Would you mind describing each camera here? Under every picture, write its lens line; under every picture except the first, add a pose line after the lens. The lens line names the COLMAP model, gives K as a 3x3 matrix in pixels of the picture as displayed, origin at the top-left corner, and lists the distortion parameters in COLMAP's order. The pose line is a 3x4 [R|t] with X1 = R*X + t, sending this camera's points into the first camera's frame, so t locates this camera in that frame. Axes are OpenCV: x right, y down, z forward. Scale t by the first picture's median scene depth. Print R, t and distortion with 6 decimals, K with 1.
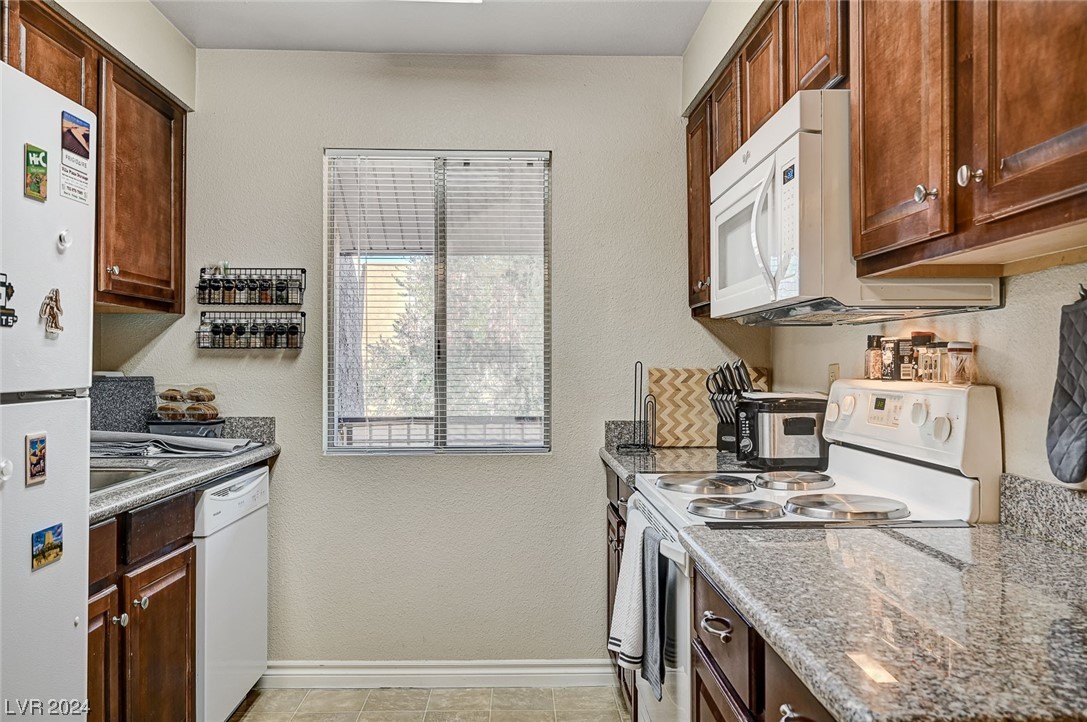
lens RADIAL K [[819.6, 0, 544.0], [0, 819.6, 364.0], [0, 0, 1]] dist [-0.005088, -0.001465]
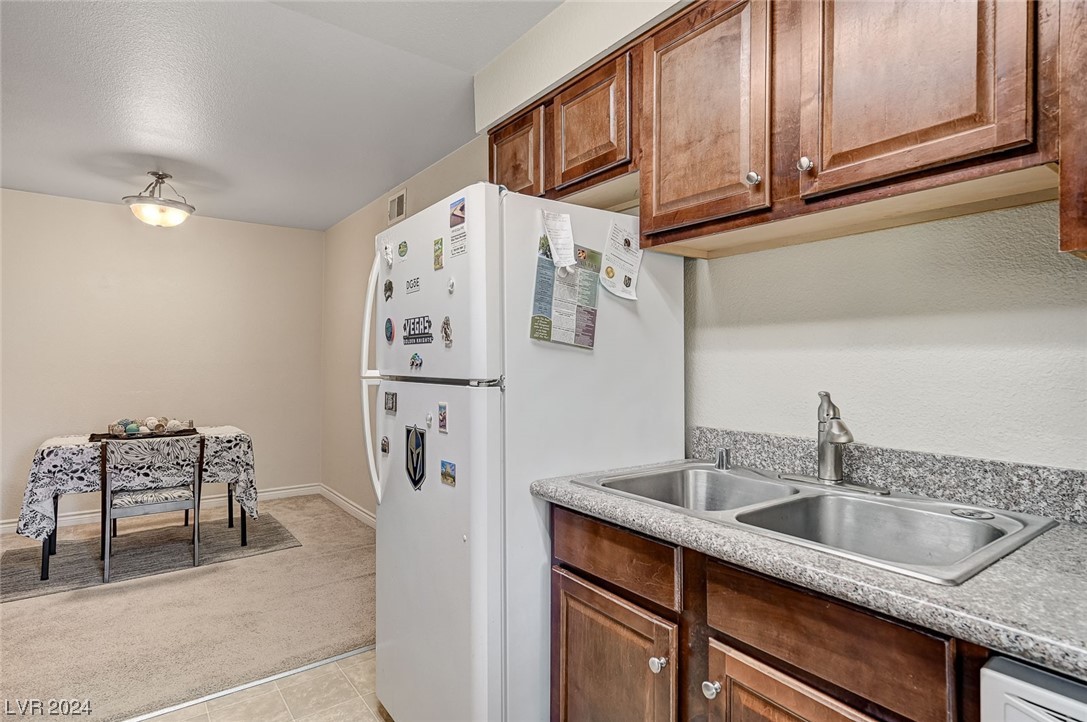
lens RADIAL K [[560.6, 0, 539.6], [0, 560.6, 356.6], [0, 0, 1]] dist [0.002957, 0.000103]
pose [[-0.820628, -0.015695, -0.571248, -0.048257], [-0.010124, 0.999865, -0.012928, 0.000336], [0.571374, -0.004826, -0.820676, 0.898631]]
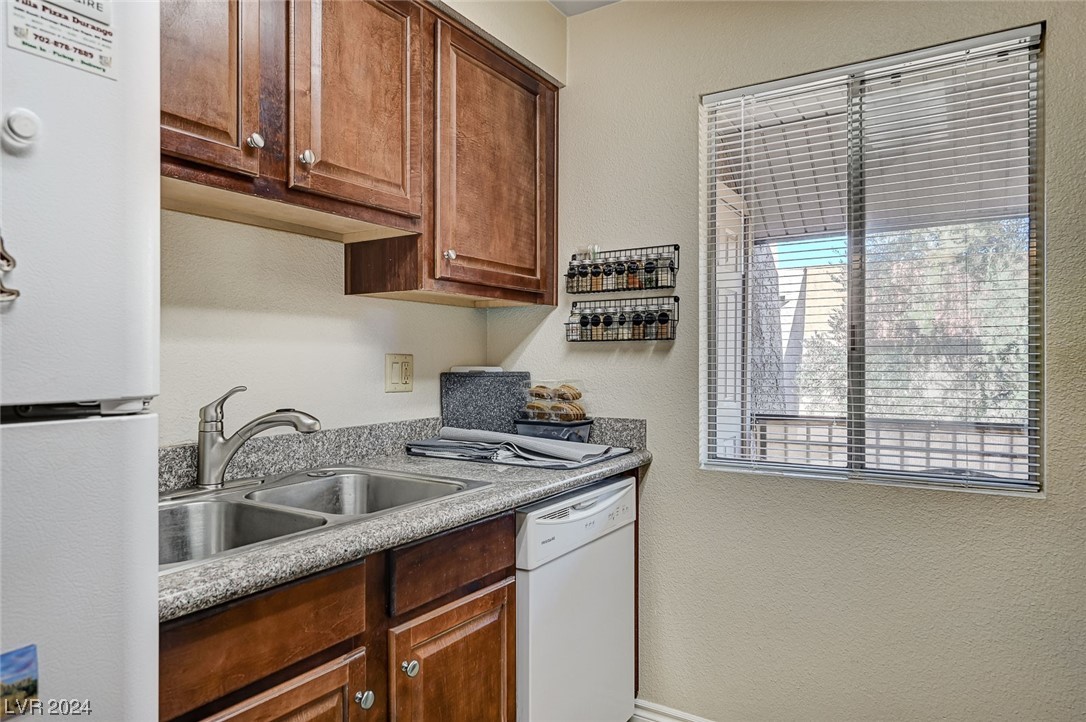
lens RADIAL K [[672.2, 0, 545.8], [0, 672.2, 364.1], [0, 0, 1]] dist [0.001782, 0.004132]
pose [[0.829166, 0.000409, -0.559002, -0.020866], [0.003987, 0.999970, 0.006645, 0.001008], [0.558988, -0.007738, 0.829140, 0.369942]]
